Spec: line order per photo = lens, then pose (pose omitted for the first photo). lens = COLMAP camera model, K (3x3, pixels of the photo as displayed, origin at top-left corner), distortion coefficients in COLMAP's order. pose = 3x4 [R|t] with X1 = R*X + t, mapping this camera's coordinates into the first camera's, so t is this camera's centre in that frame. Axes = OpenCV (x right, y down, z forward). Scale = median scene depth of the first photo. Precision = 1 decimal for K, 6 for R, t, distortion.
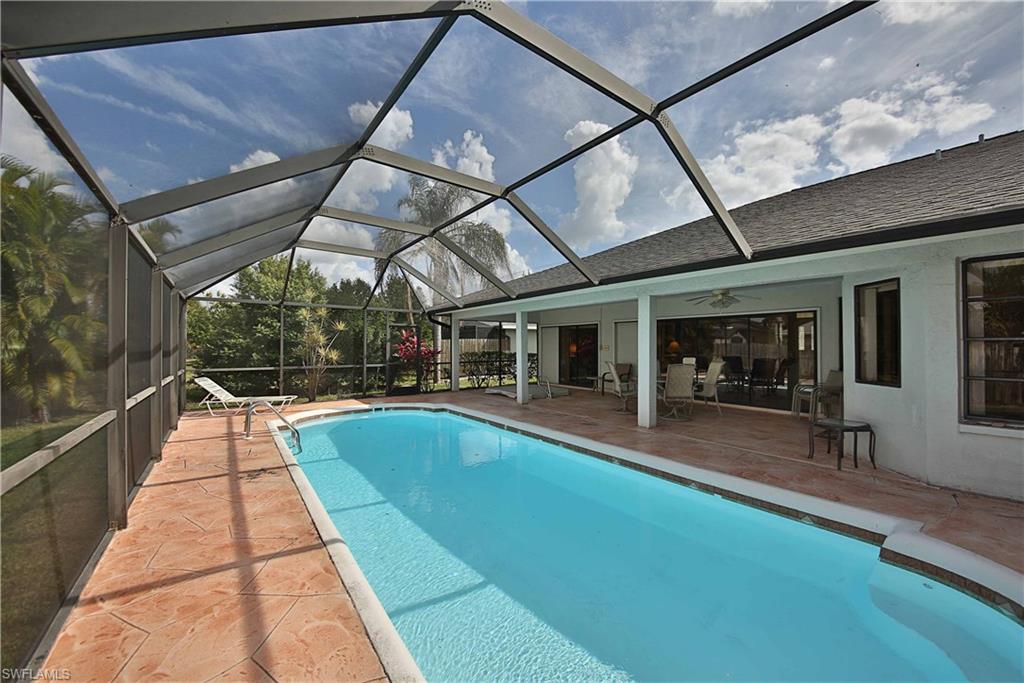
lens RADIAL K [[397.4, 0, 512.0], [0, 397.4, 341.5], [0, 0, 1]] dist [0.002066, 0.000566]
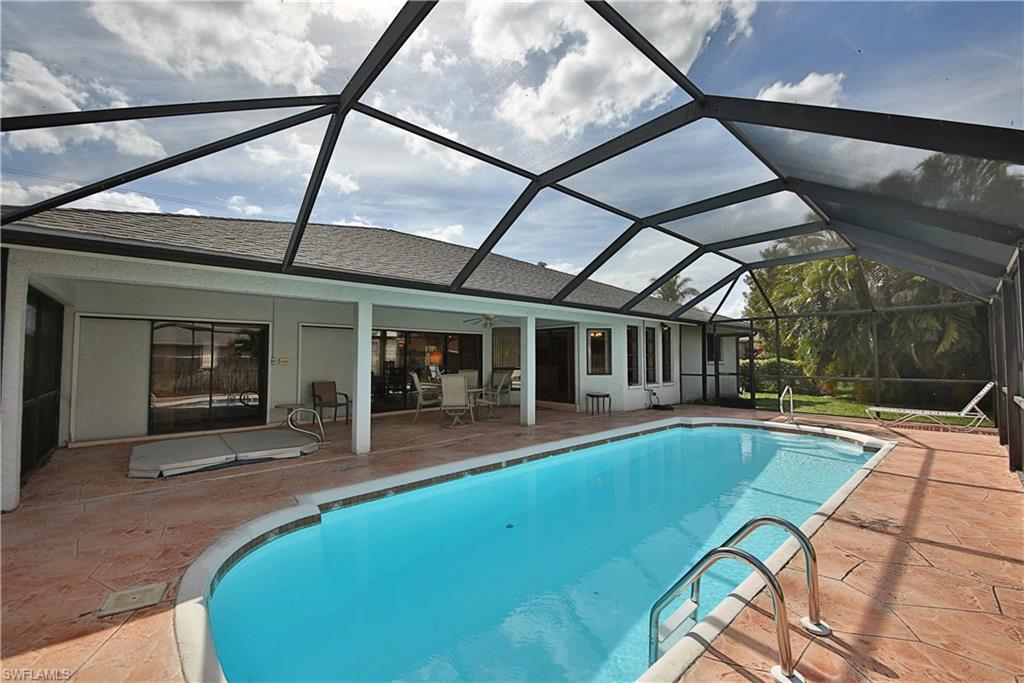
lens RADIAL K [[397.4, 0, 512.0], [0, 397.4, 341.5], [0, 0, 1]] dist [0.002066, 0.000566]
pose [[-0.089712, 0.033916, 0.995390, -1.335267], [-0.017868, 0.999204, -0.035656, 0.002990], [-0.995807, -0.020985, -0.089035, 1.737055]]
